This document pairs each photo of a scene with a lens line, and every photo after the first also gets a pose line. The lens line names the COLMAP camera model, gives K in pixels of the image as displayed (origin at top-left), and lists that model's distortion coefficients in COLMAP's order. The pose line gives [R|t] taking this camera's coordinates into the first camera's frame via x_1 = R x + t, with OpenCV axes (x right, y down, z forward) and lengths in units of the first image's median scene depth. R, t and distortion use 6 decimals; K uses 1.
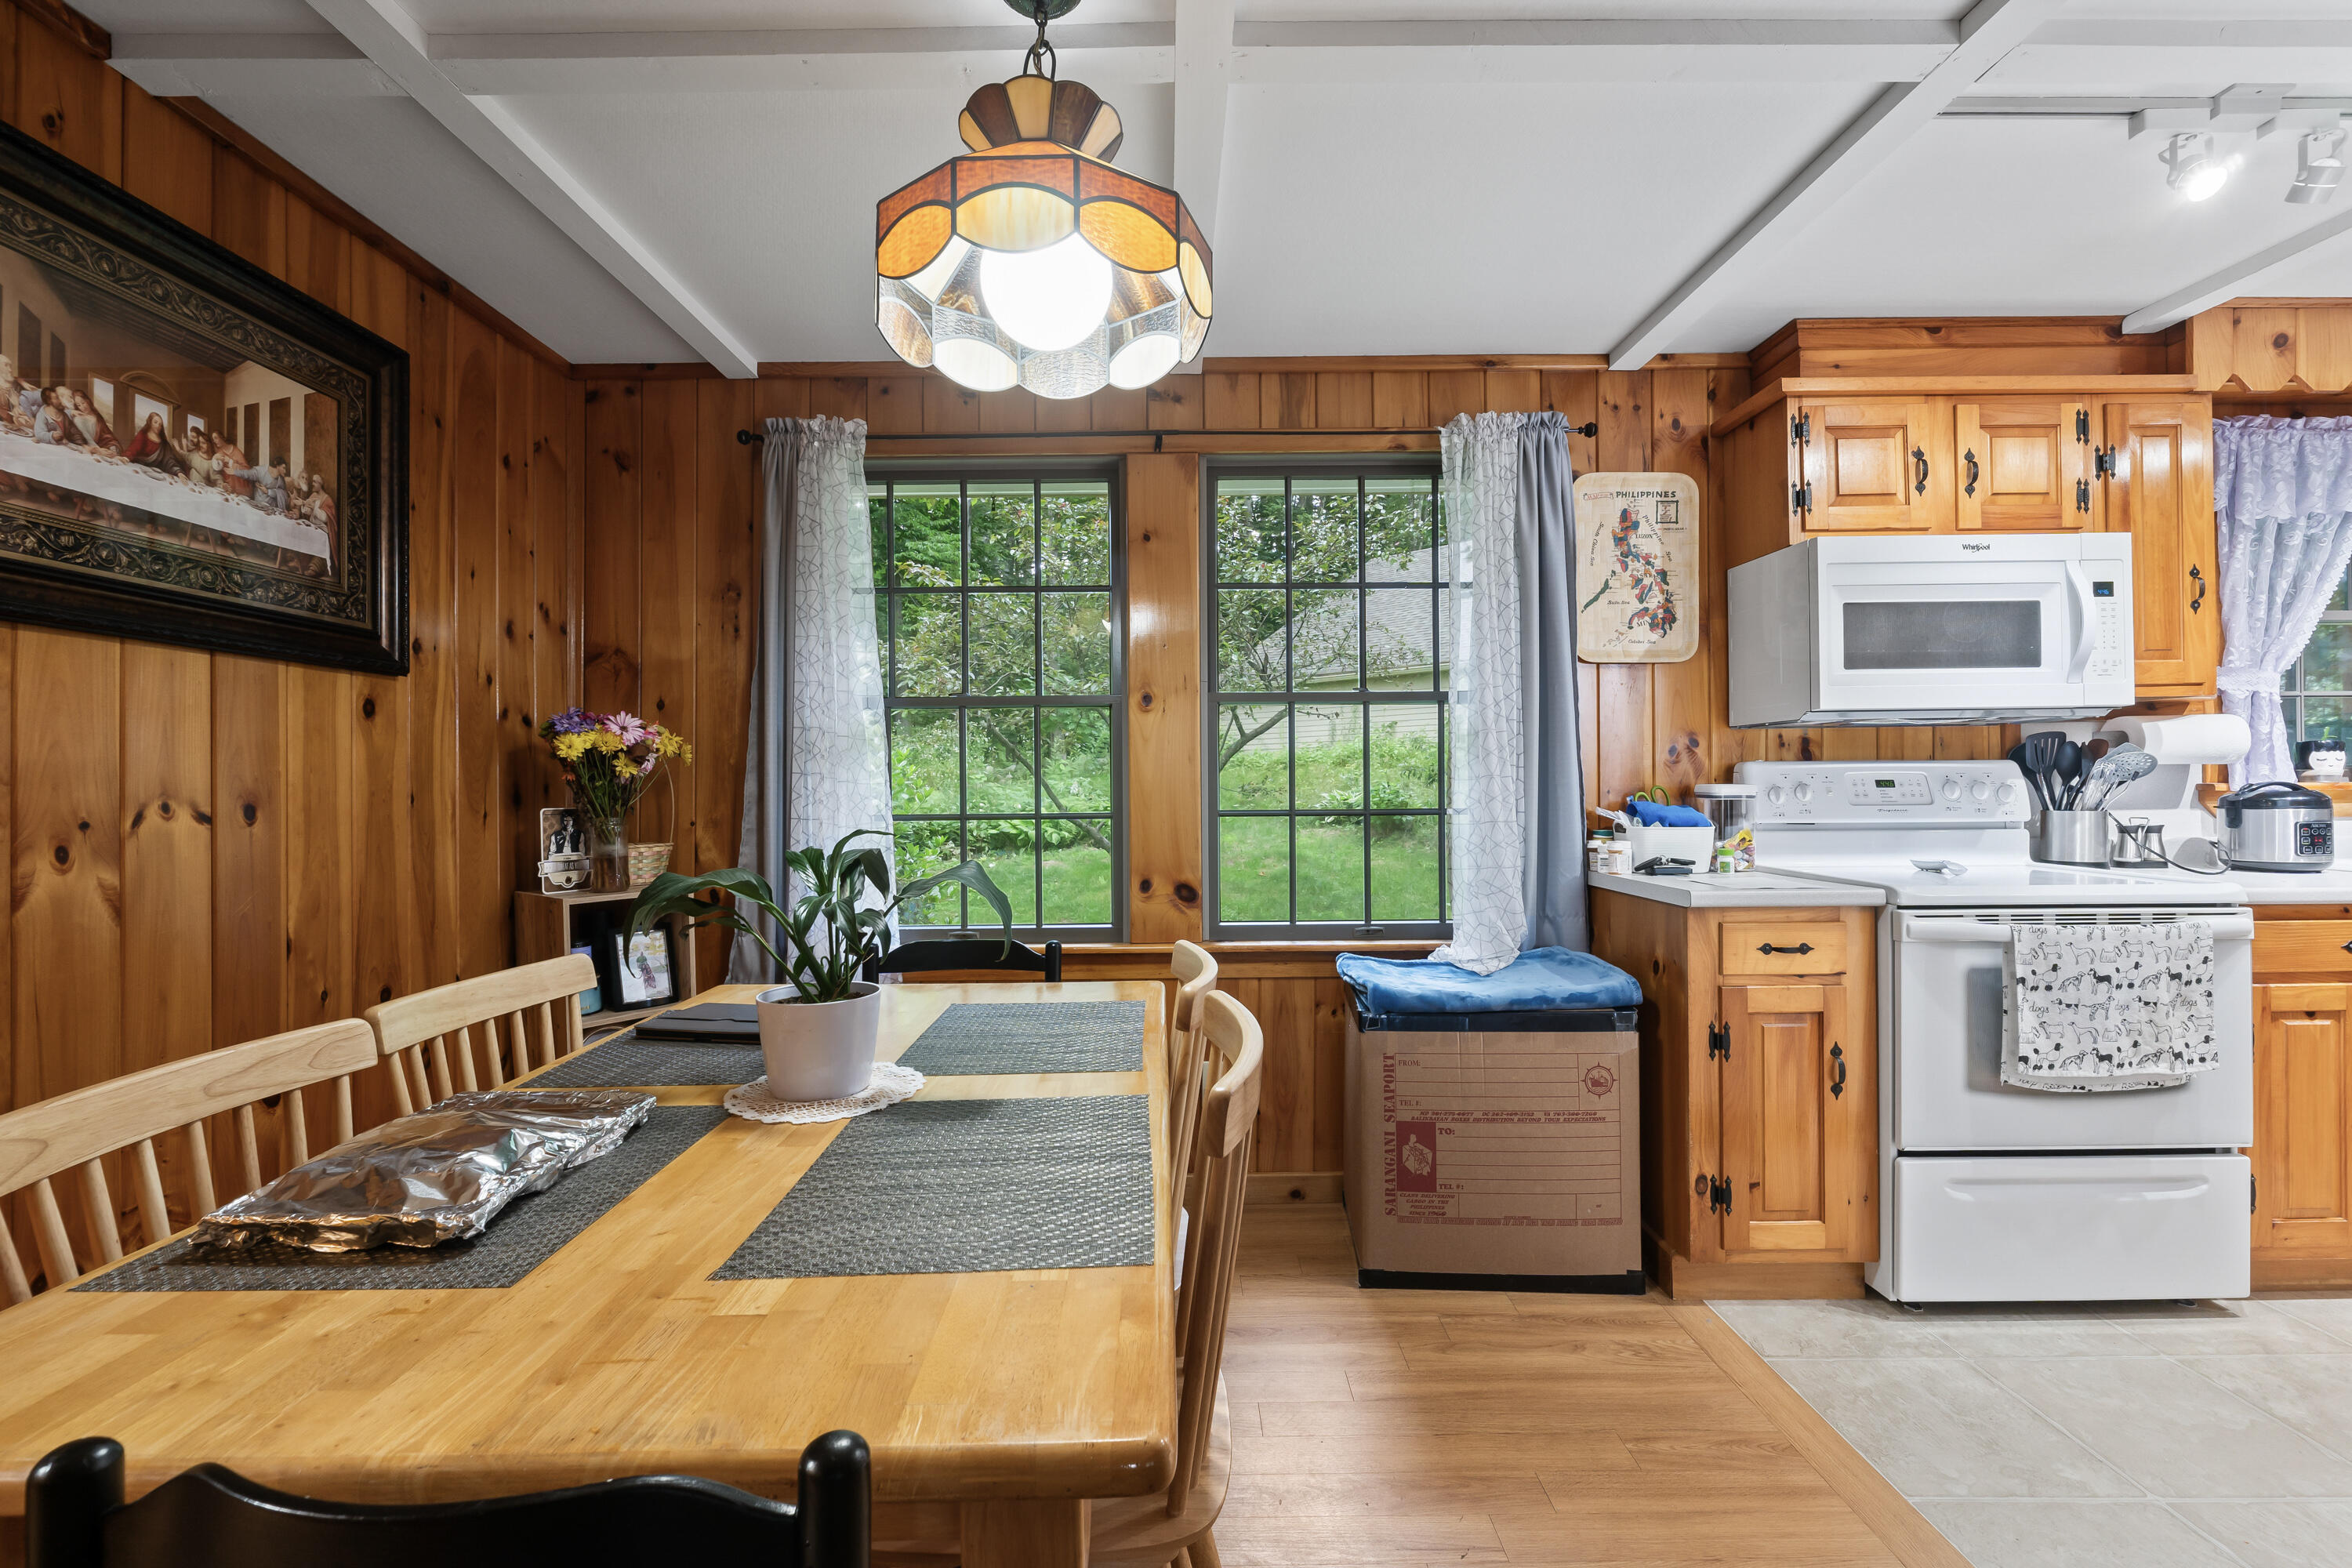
lens RADIAL K [[1079.7, 0, 1176.0], [0, 1079.7, 784.0], [0, 0, 1]] dist [-0.000676, -0.000160]
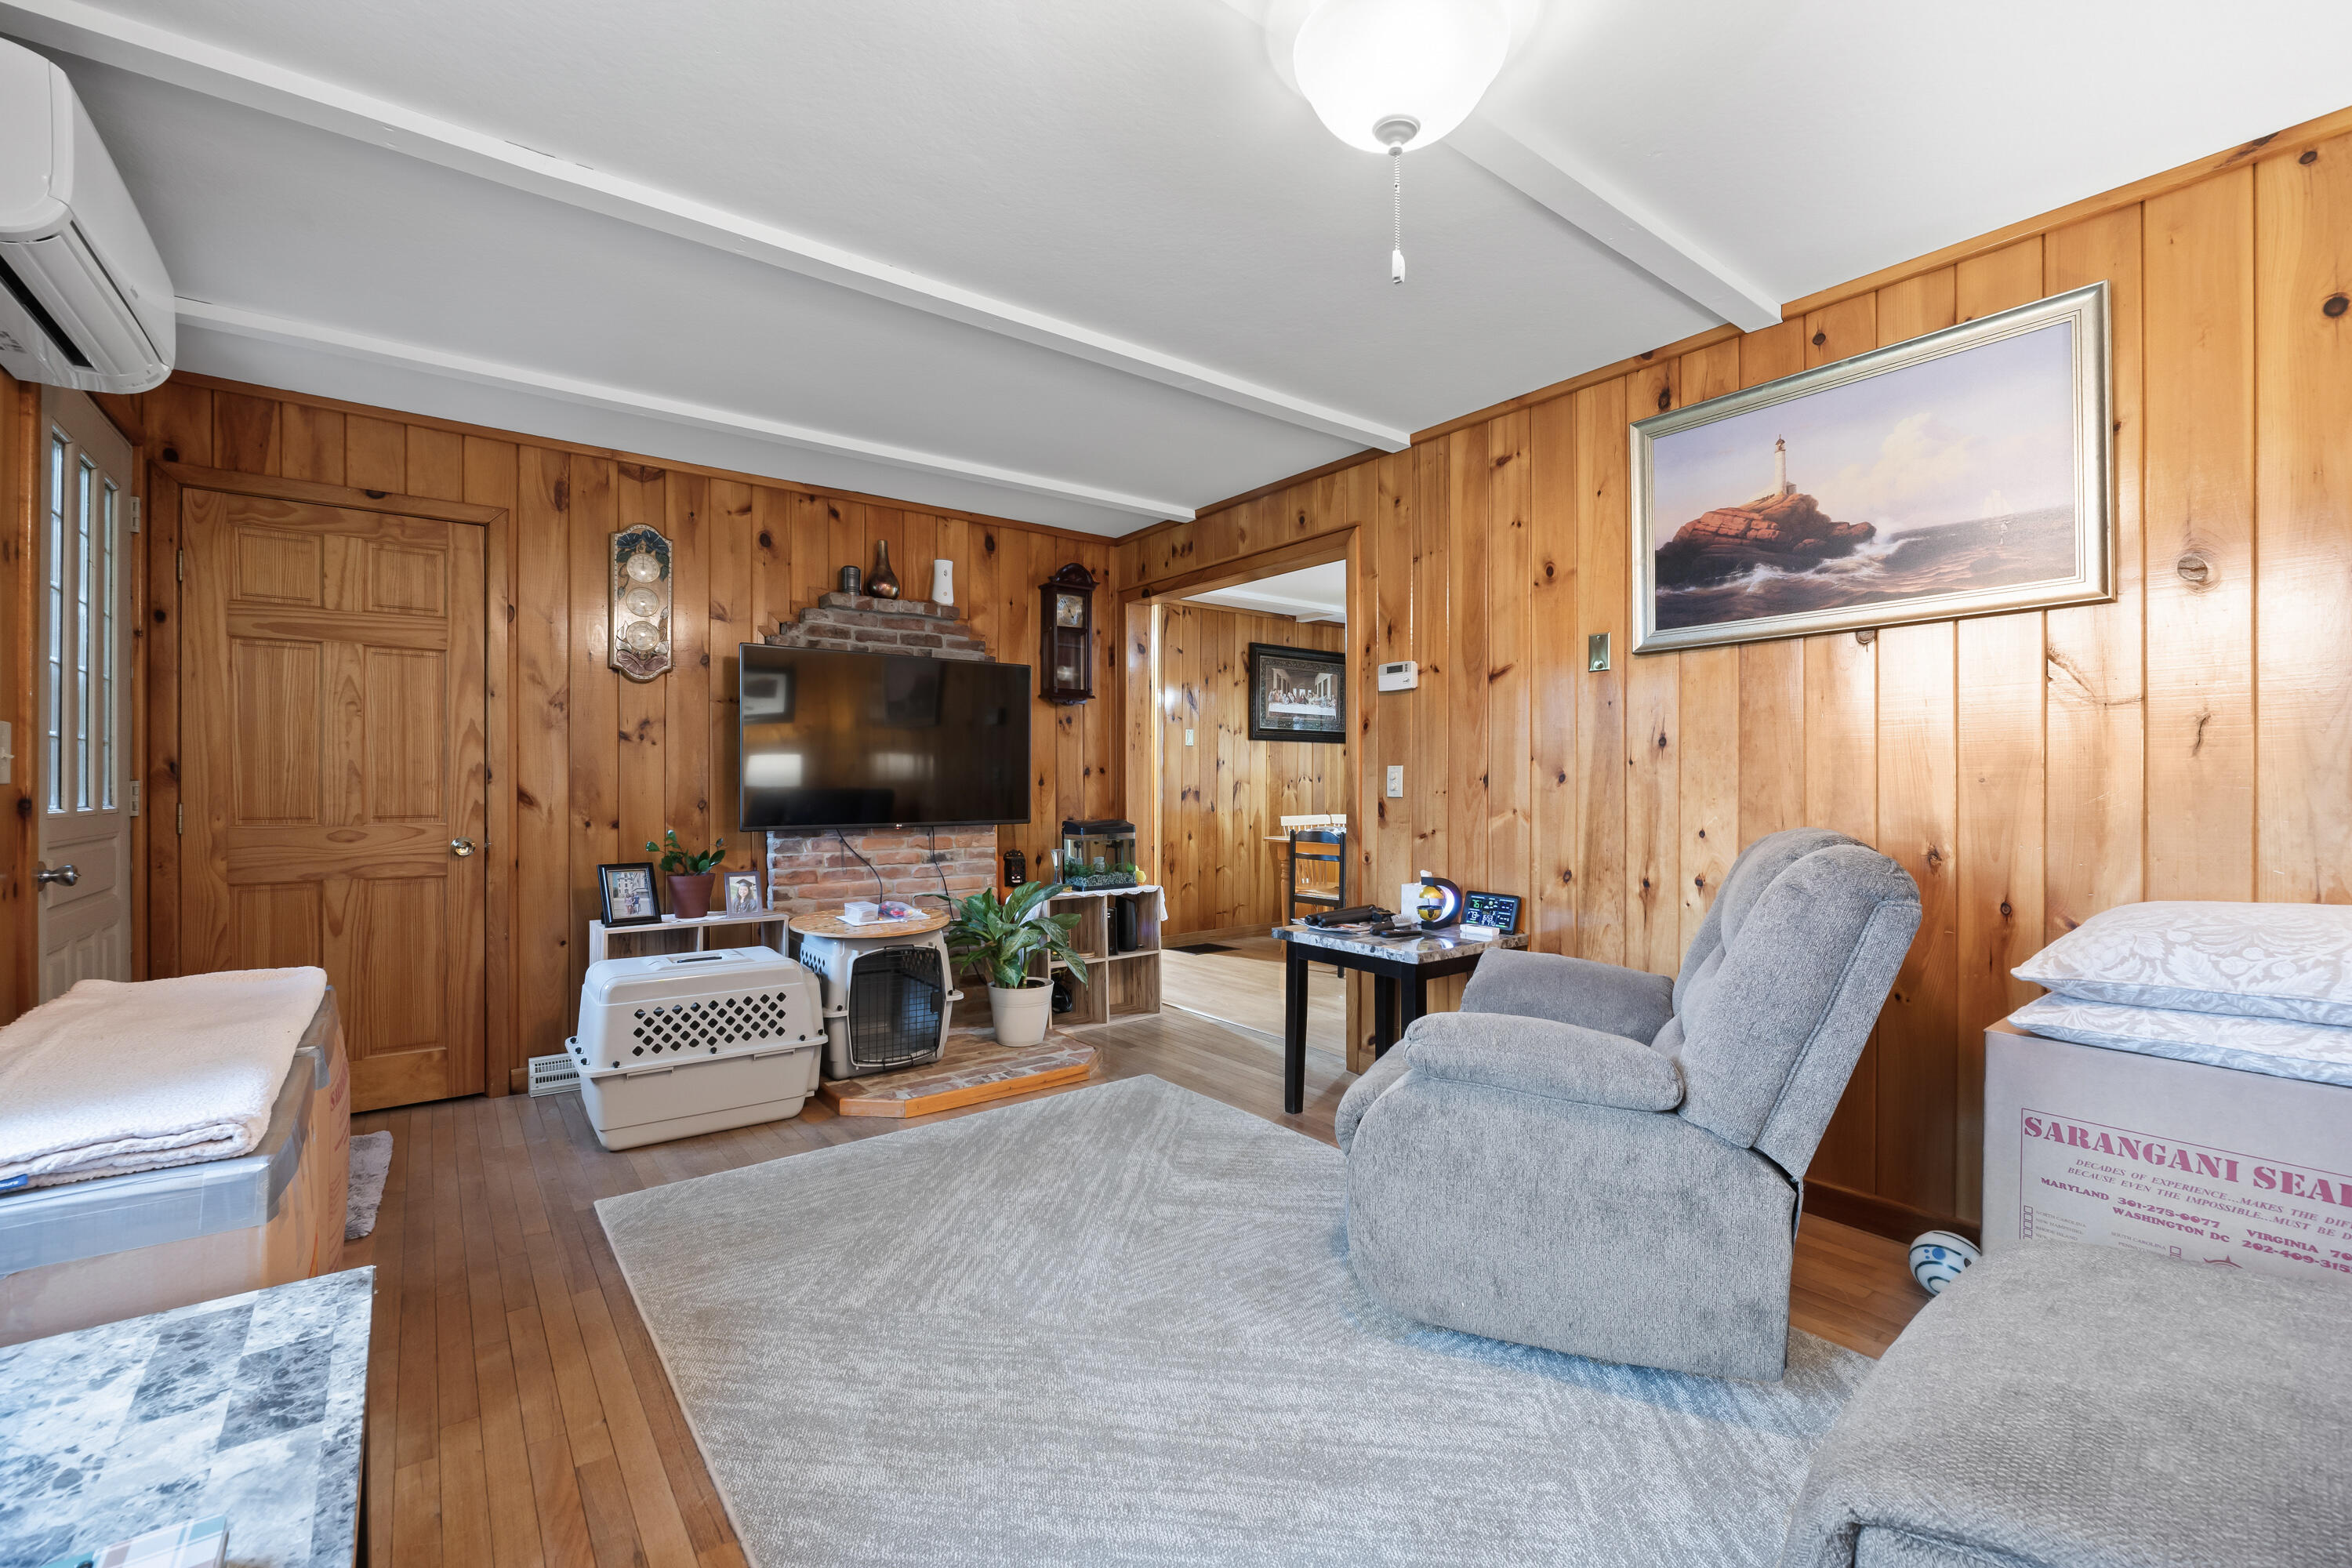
lens RADIAL K [[983.9, 0, 1175.4], [0, 983.9, 781.7], [0, 0, 1]] dist [-0.002146, -0.000180]
pose [[0.600444, 0.006015, -0.799644, 1.575809], [-0.004039, 0.999982, 0.004489, 0.017362], [0.799657, 0.000534, 0.600457, -1.474423]]
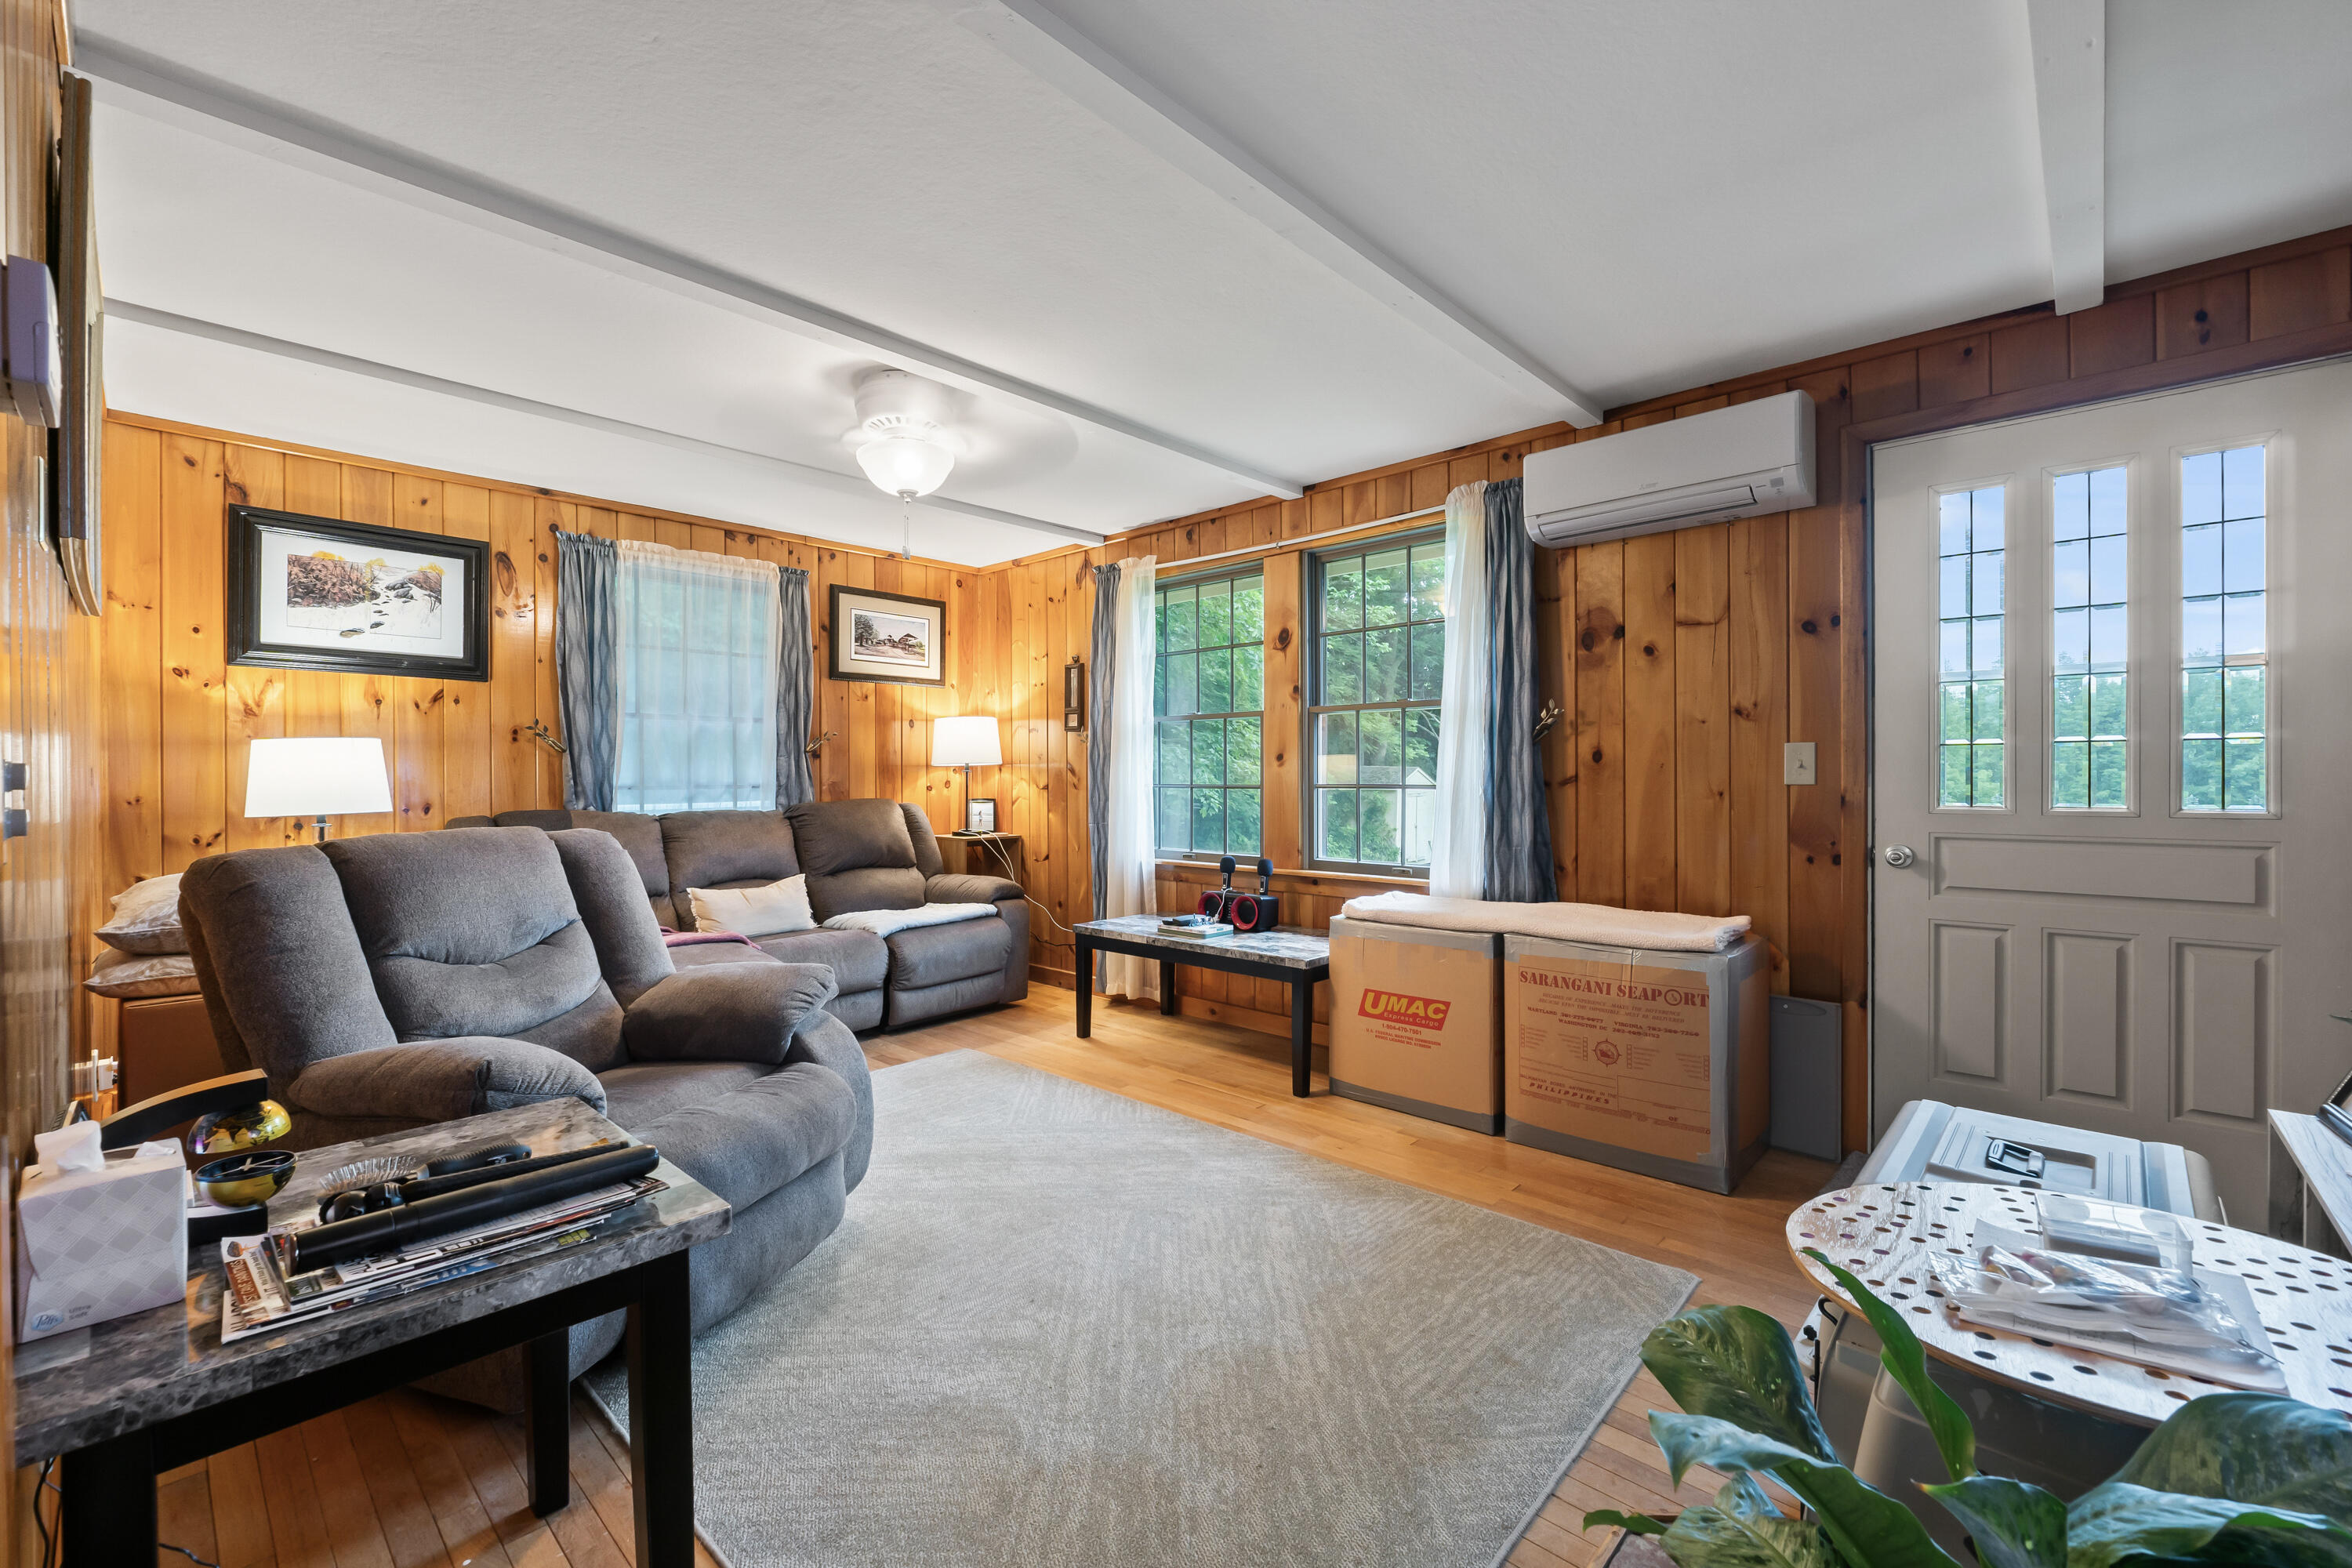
lens RADIAL K [[983.9, 0, 1175.4], [0, 983.9, 781.7], [0, 0, 1]] dist [-0.002146, -0.000180]
pose [[-0.722375, 0.007171, 0.691465, 0.009013], [0.008520, 0.999963, -0.001470, 0.018790], [-0.691449, 0.004830, -0.722409, -0.304579]]
